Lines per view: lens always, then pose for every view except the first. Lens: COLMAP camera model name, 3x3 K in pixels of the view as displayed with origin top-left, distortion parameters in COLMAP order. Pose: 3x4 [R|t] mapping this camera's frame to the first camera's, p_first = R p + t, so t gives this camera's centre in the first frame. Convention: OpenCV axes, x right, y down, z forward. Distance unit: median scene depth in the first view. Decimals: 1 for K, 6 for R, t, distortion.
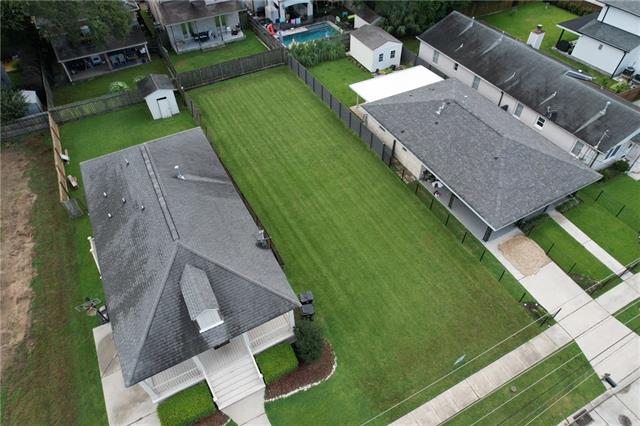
lens RADIAL K [[403.8, 0, 320.9], [0, 403.8, 219.1], [0, 0, 1]] dist [-0.068391, 0.062275]
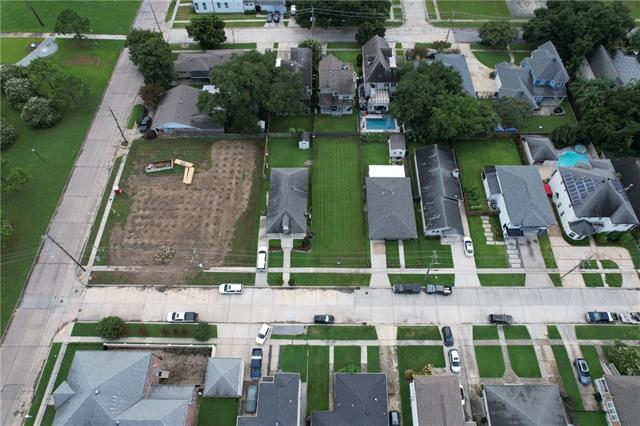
lens RADIAL K [[403.8, 0, 323.3], [0, 403.8, 215.8], [0, 0, 1]] dist [-0.068391, 0.062275]
pose [[0.878181, 0.411395, -0.244035, 0.681420], [-0.355742, 0.902779, 0.241740, -0.660770], [0.319760, -0.125478, 0.939153, -1.849030]]
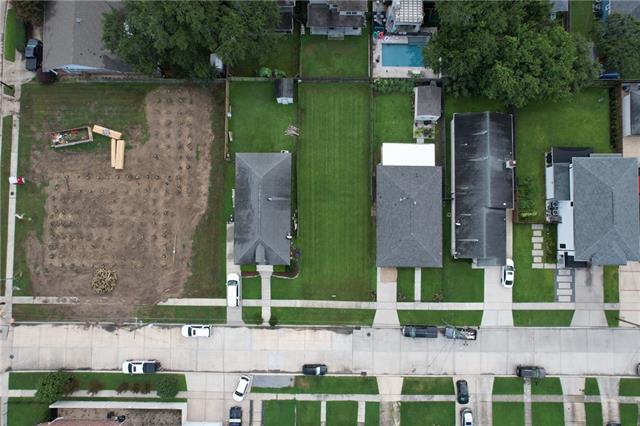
lens RADIAL K [[403.8, 0, 321.8], [0, 403.8, 213.6], [0, 0, 1]] dist [-0.068391, 0.062275]
pose [[0.877288, 0.479564, -0.019605, 0.023309], [-0.358392, 0.681698, 0.637843, -1.336645], [0.319251, -0.552546, 0.769917, -0.683454]]
